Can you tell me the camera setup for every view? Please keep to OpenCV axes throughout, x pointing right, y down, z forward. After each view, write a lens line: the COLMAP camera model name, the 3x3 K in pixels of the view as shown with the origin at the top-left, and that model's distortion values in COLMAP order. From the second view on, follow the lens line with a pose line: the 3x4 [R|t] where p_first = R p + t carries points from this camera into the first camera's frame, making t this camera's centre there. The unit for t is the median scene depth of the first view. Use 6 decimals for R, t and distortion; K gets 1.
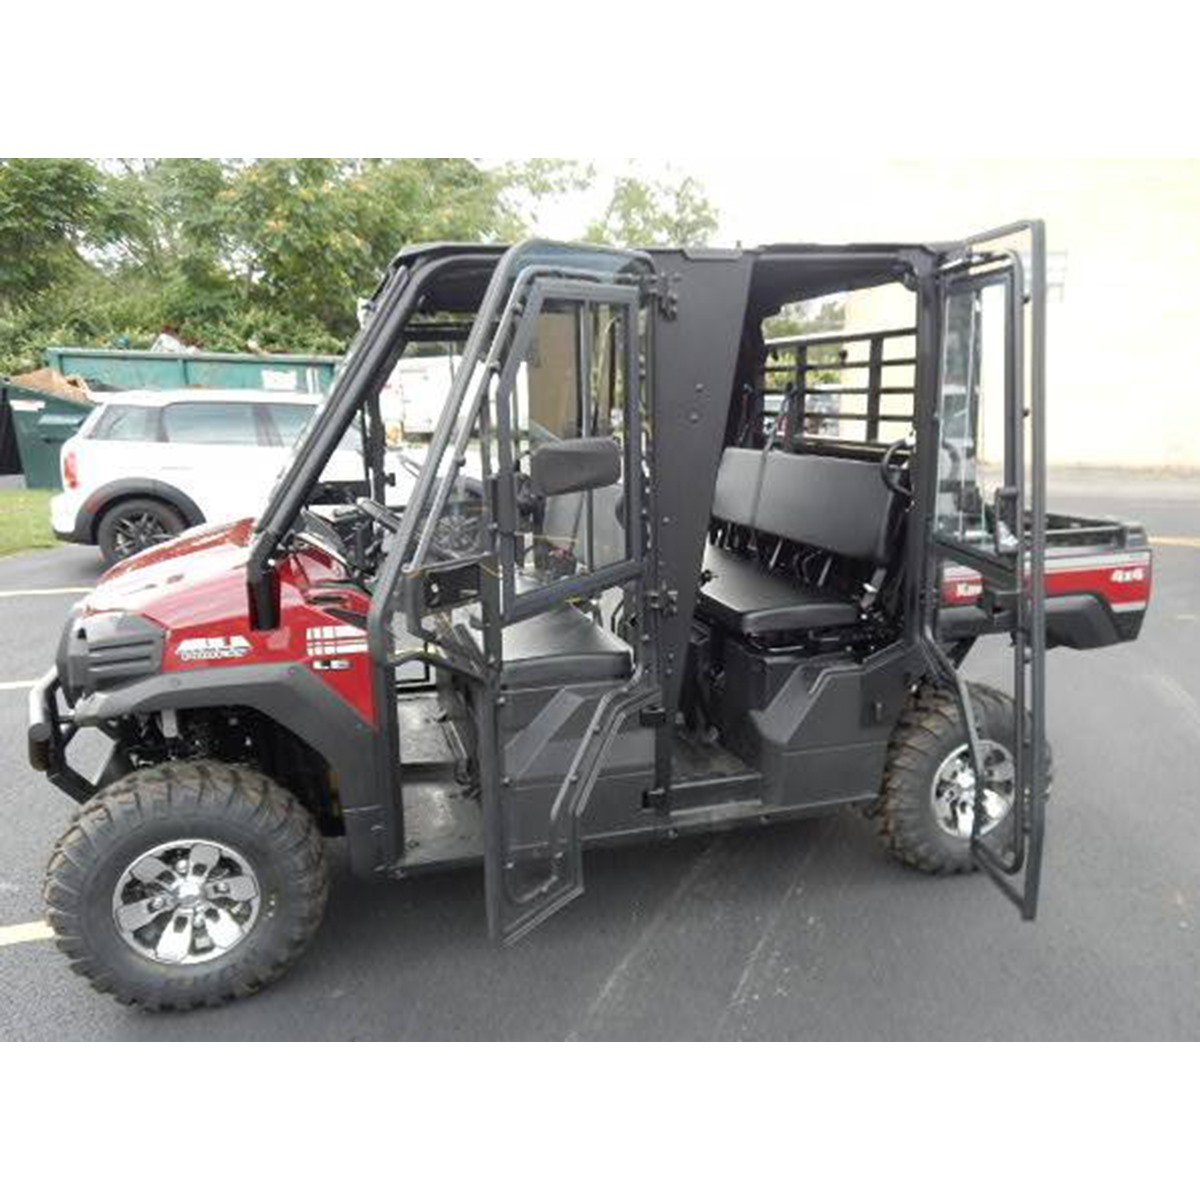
lens RADIAL K [[1025.7, 0, 595.9], [0, 1025.7, 610.3], [0, 0, 1]] dist [0.028821, -0.029439]
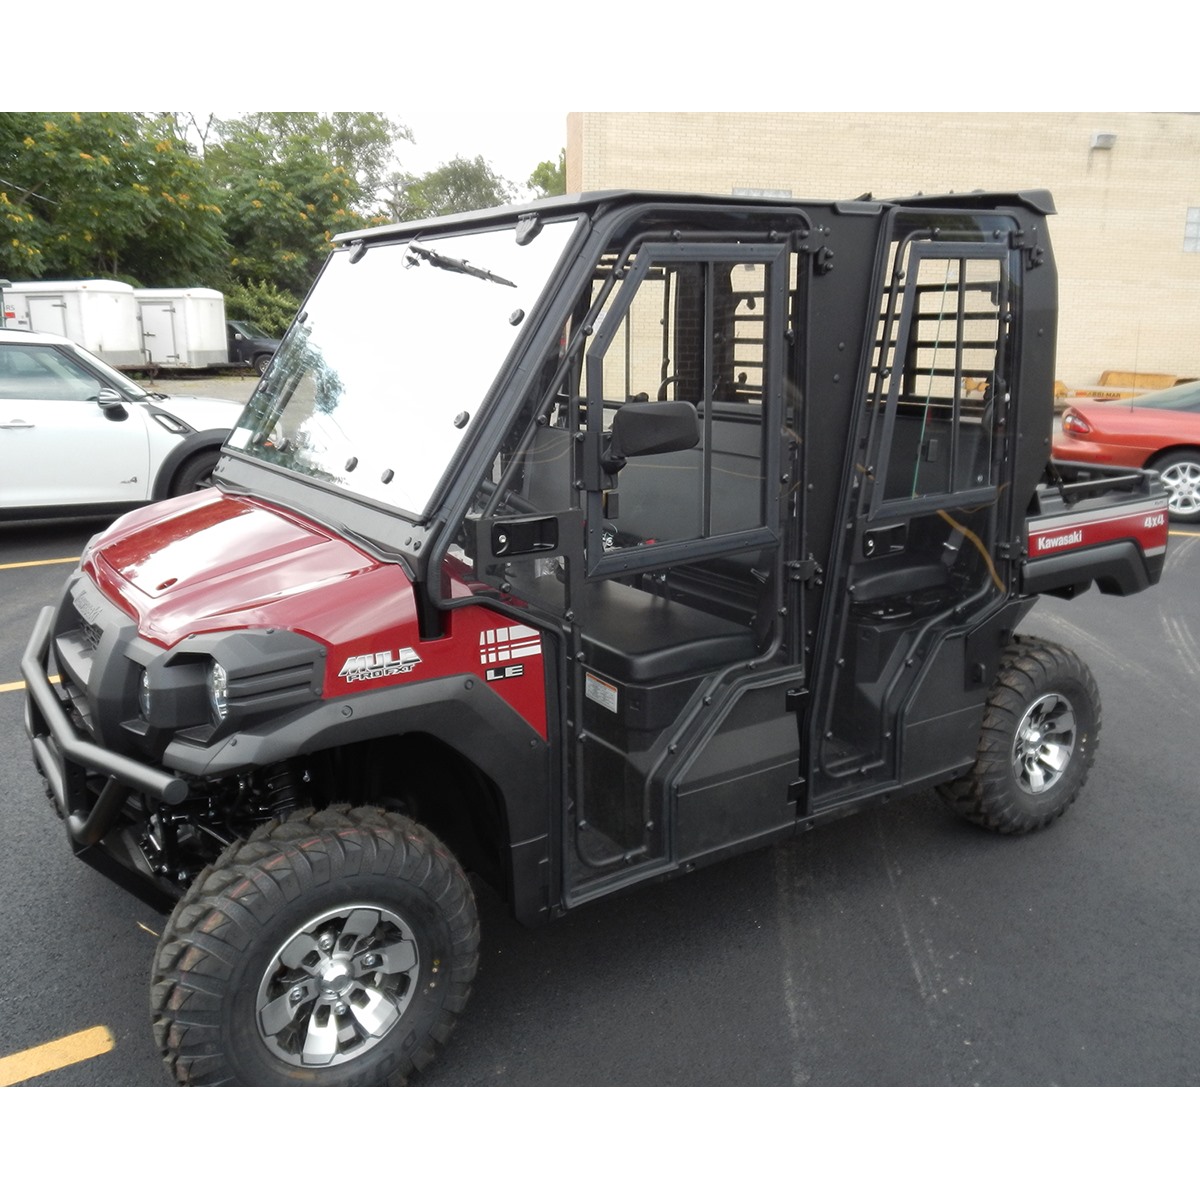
lens RADIAL K [[1156.9, 0, 631.4], [0, 1156.9, 503.0], [0, 0, 1]] dist [0.008162, 0.000000]
pose [[0.953918, -0.040567, 0.297312, -0.375165], [0.057012, 0.997274, -0.046849, -0.030935], [-0.294601, 0.061640, 0.953630, 0.044358]]
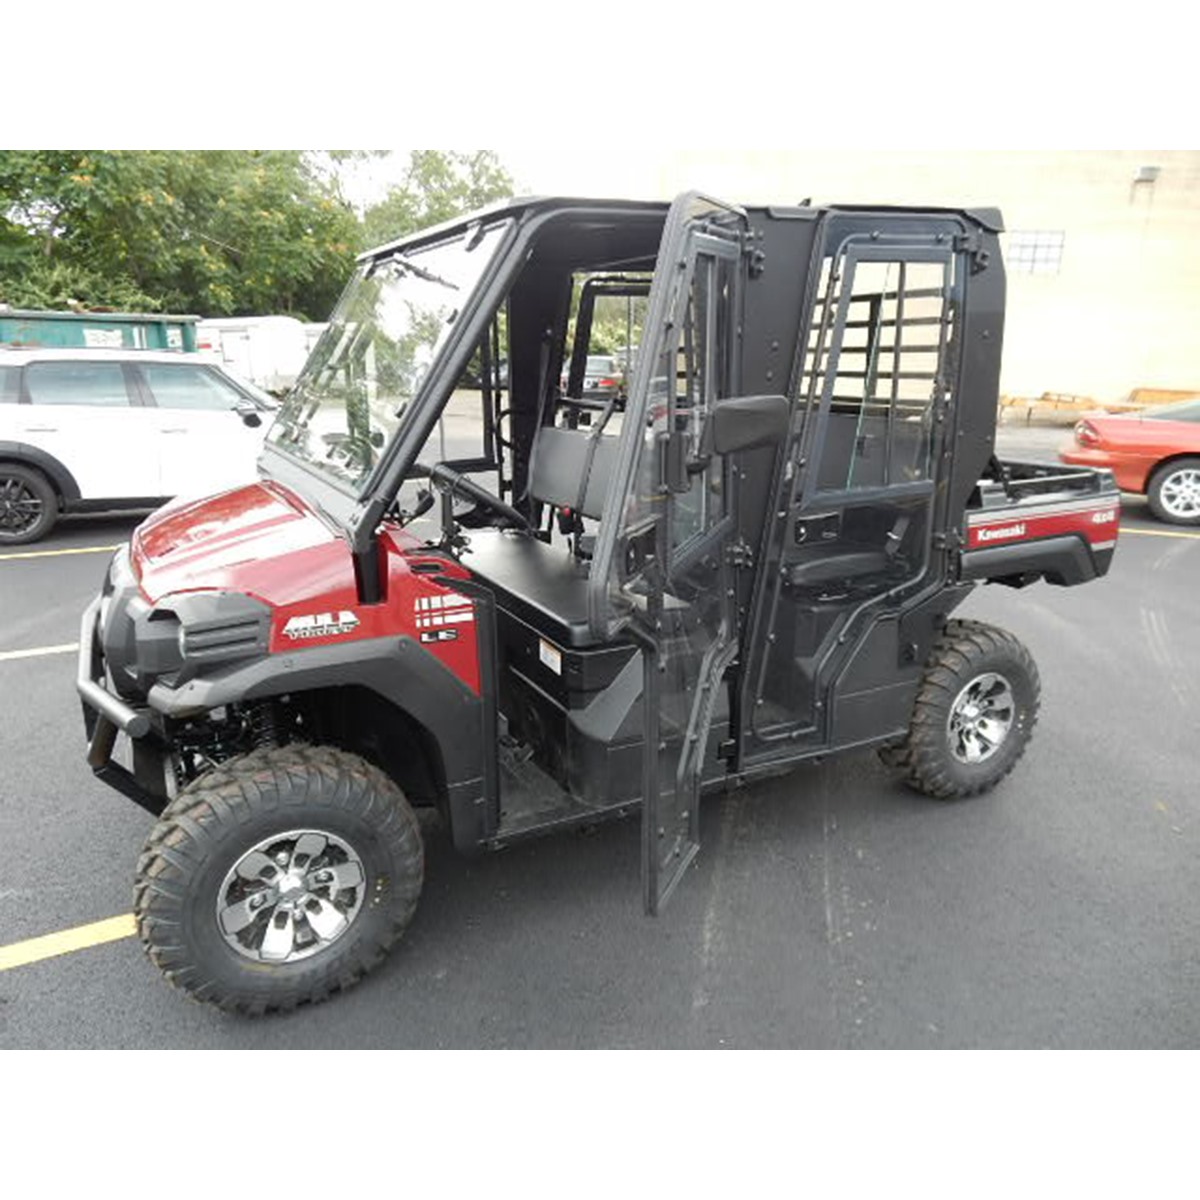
lens RADIAL K [[965.3, 0, 584.2], [0, 965.3, 574.9], [0, 0, 1]] dist [0.016280, -0.004533]
pose [[0.984776, -0.039184, 0.169352, -0.236176], [0.036150, 0.999127, 0.020962, -0.015386], [-0.170026, -0.014520, 0.985333, 0.078646]]
